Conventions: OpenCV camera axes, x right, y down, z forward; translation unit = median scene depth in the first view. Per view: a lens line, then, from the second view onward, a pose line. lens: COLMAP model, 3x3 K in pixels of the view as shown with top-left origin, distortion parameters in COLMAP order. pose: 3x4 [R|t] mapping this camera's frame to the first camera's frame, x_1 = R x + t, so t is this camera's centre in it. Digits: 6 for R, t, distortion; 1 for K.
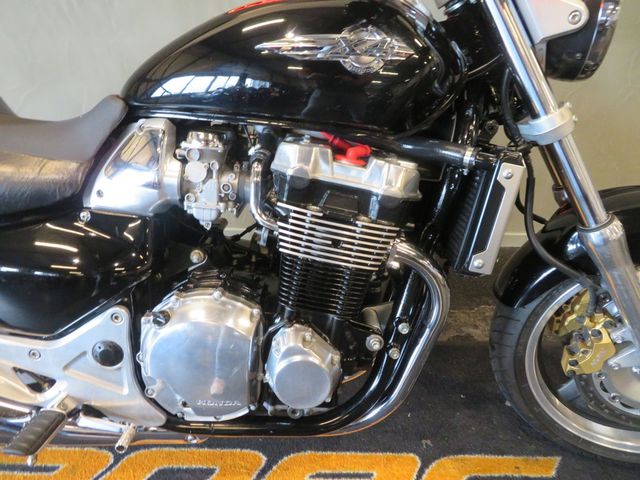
lens RADIAL K [[459.3, 0, 318.2], [0, 459.3, 238.0], [0, 0, 1]] dist [-0.007034, 0.003041]
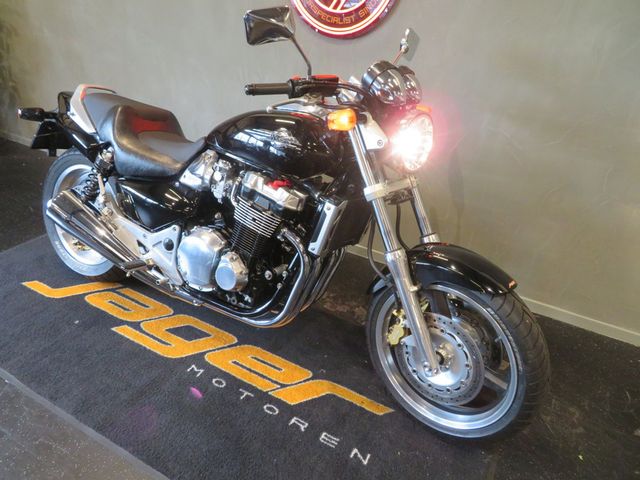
lens RADIAL K [[459.3, 0, 318.2], [0, 459.3, 238.0], [0, 0, 1]] dist [-0.007034, 0.003041]
pose [[0.878302, 0.266032, -0.397257, 1.065864], [-0.292145, 0.956359, -0.005459, 0.014924], [0.378468, 0.120851, 0.917691, -0.797674]]
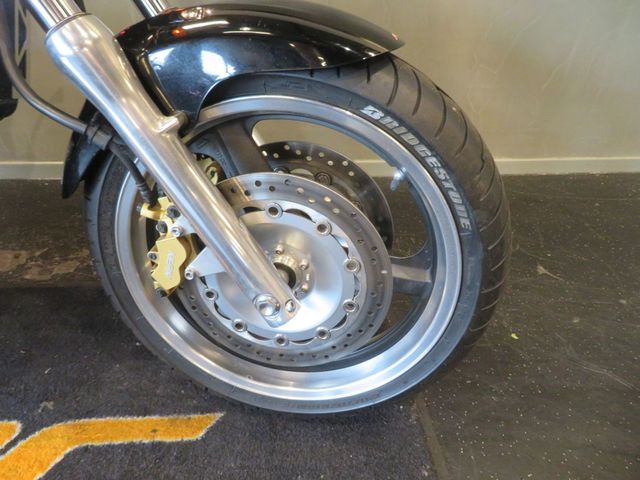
lens RADIAL K [[457.5, 0, 317.9], [0, 457.5, 241.7], [0, 0, 1]] dist [0.002446, -0.000926]
pose [[0.995680, -0.035494, 0.085794, 0.879505], [0.030419, 0.997750, 0.059752, 0.223111], [-0.087722, -0.056885, 0.994519, 0.361602]]
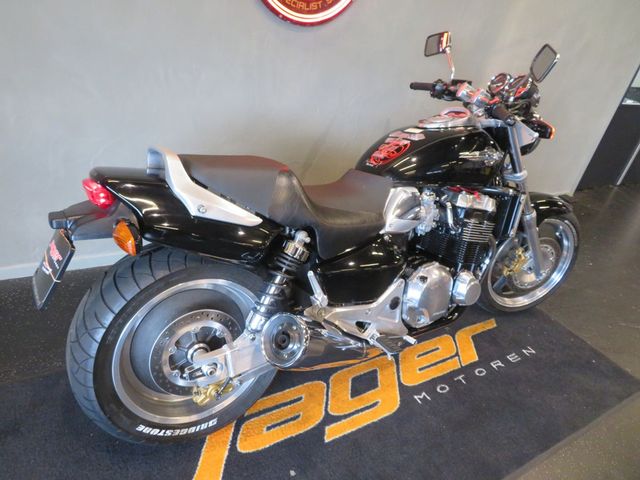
lens RADIAL K [[457.5, 0, 317.9], [0, 457.5, 241.7], [0, 0, 1]] dist [0.002446, -0.000926]
pose [[0.835721, -0.149178, 0.528503, -1.730403], [0.123383, 0.988798, 0.083998, -0.223228], [-0.535114, -0.004991, 0.844765, -0.518837]]
